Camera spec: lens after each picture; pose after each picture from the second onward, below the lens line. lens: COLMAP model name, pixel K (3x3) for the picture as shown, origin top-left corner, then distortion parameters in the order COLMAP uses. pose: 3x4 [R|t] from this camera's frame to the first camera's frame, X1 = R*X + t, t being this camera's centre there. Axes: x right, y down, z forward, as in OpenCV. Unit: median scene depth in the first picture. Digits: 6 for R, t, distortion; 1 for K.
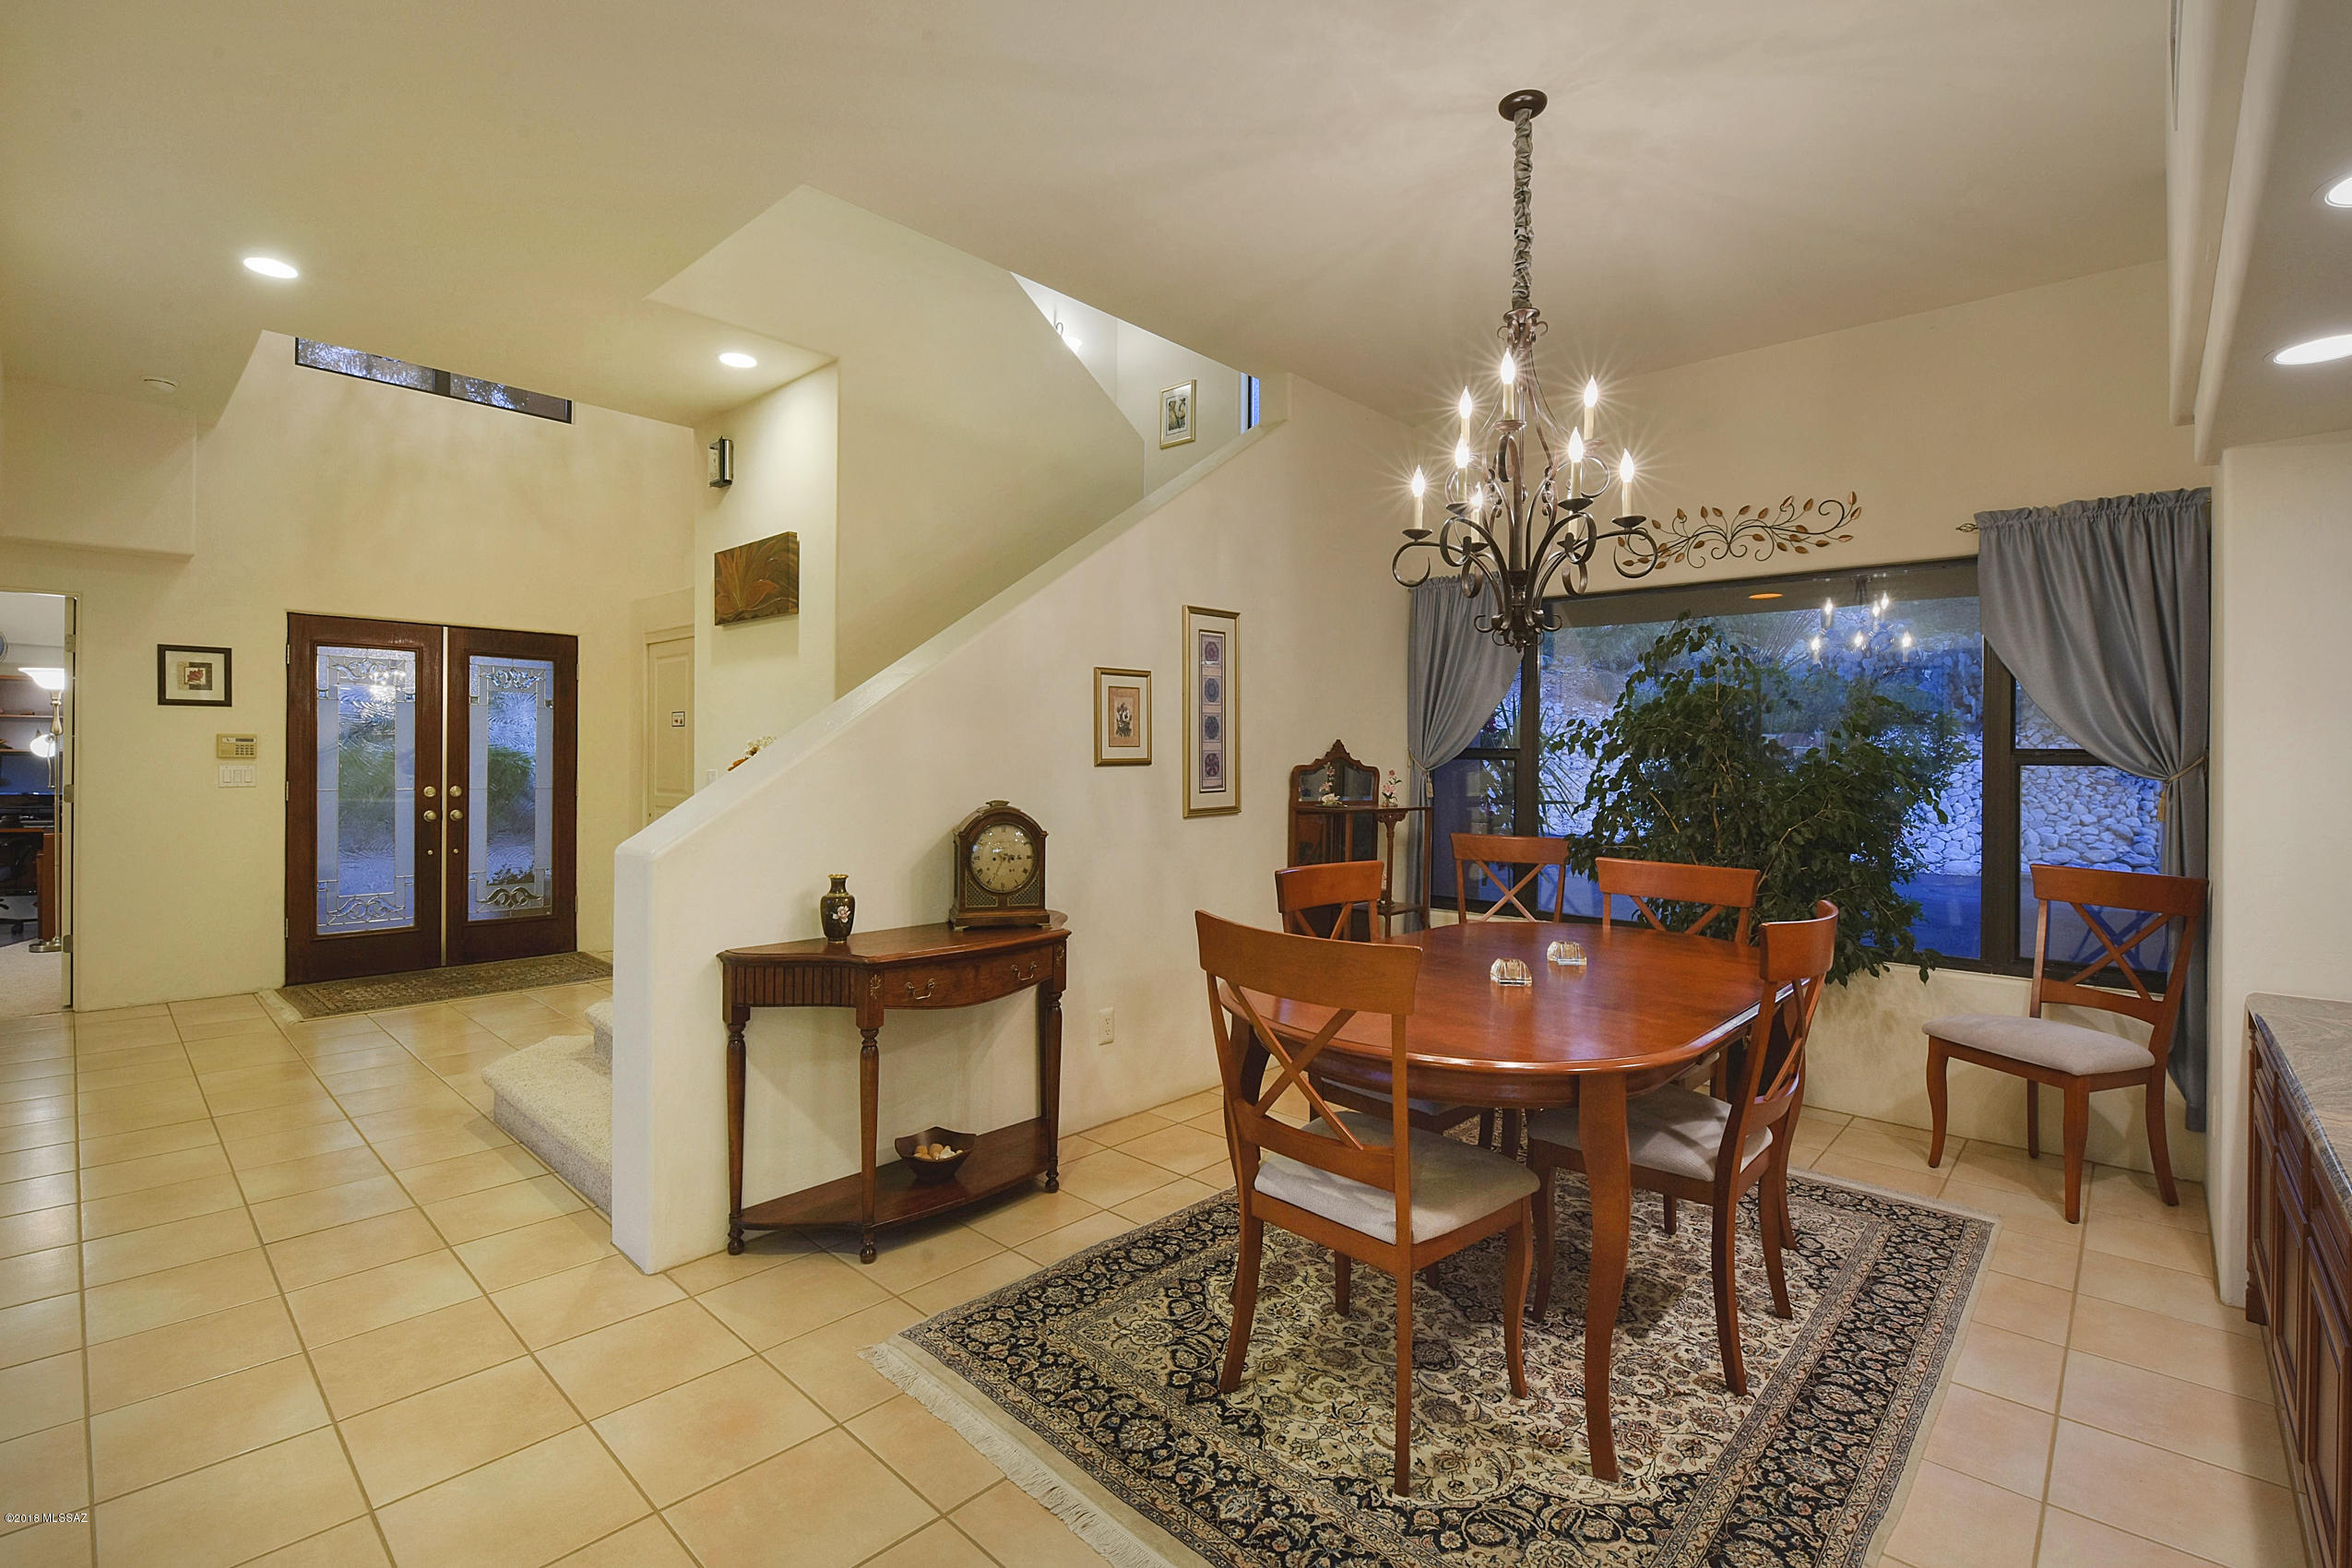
lens RADIAL K [[1055.4, 0, 1186.0], [0, 1055.4, 775.7], [0, 0, 1]] dist [-0.019674, -0.001462]
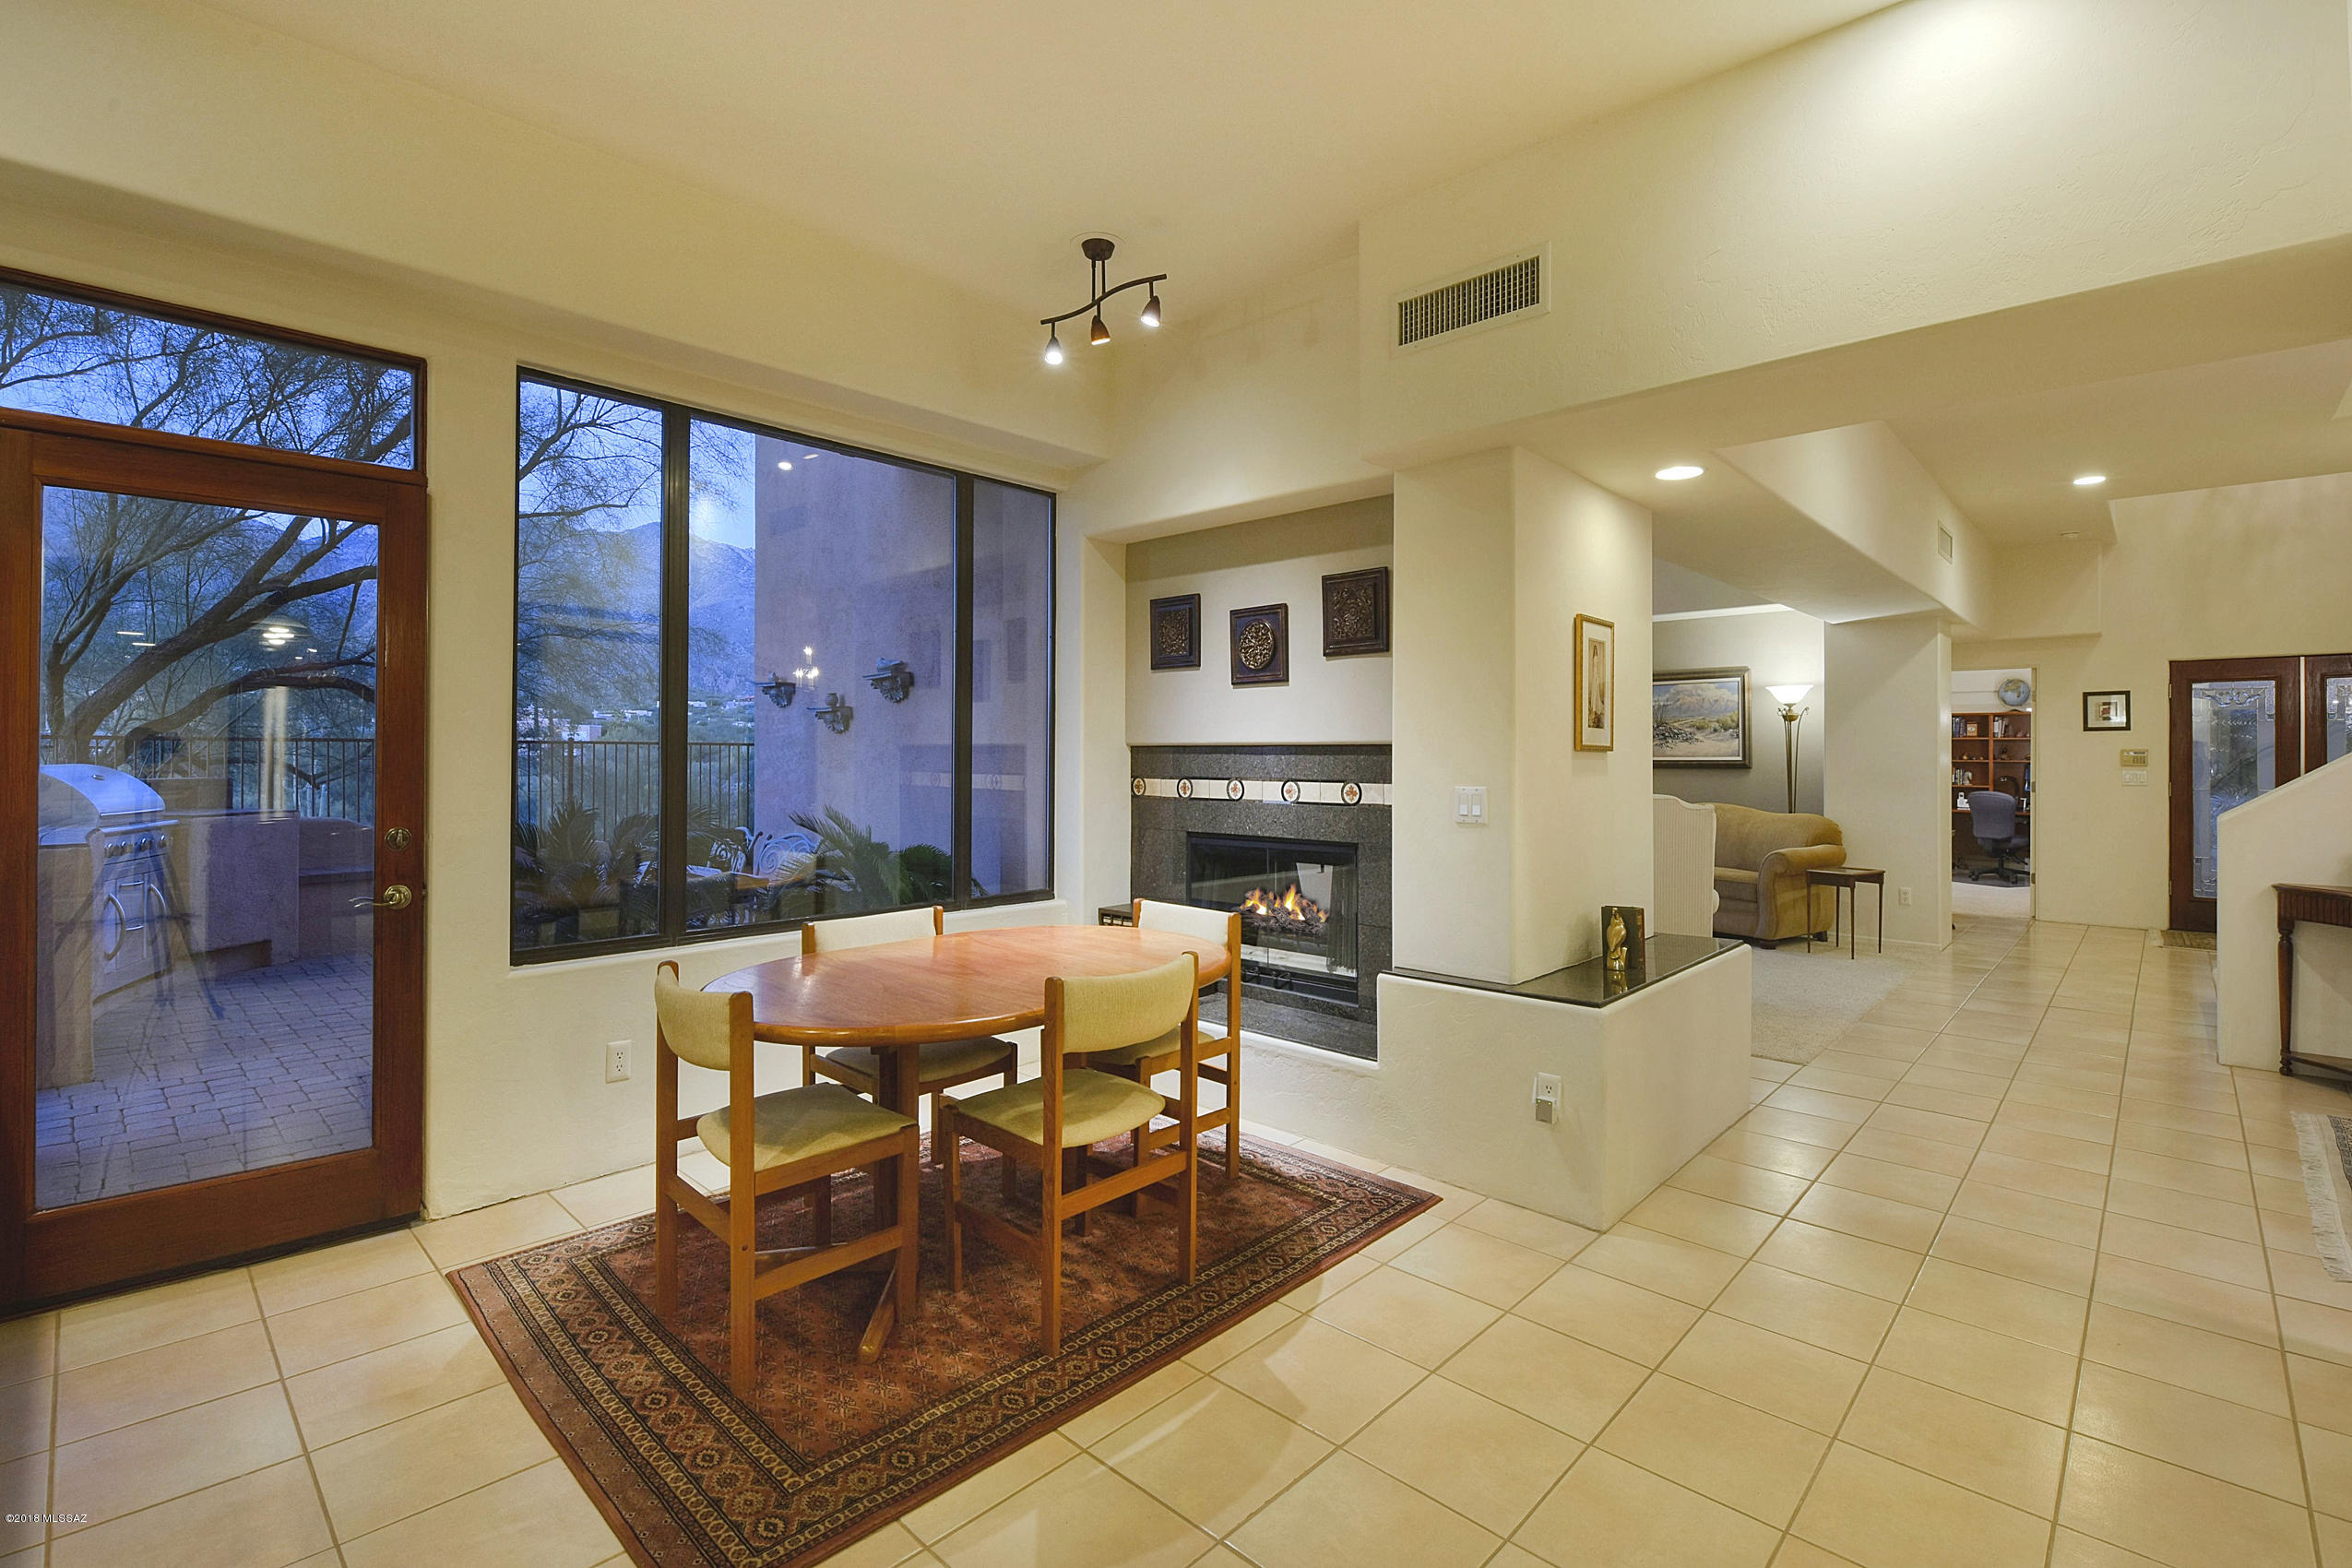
lens RADIAL K [[1055.4, 0, 1185.5], [0, 1055.4, 763.2], [0, 0, 1]] dist [-0.019674, -0.001462]
pose [[-0.006071, -0.006510, -0.999960, 0.563240], [-0.011170, 0.999917, -0.006442, 0.004201], [0.999919, 0.011130, -0.006143, -0.330821]]
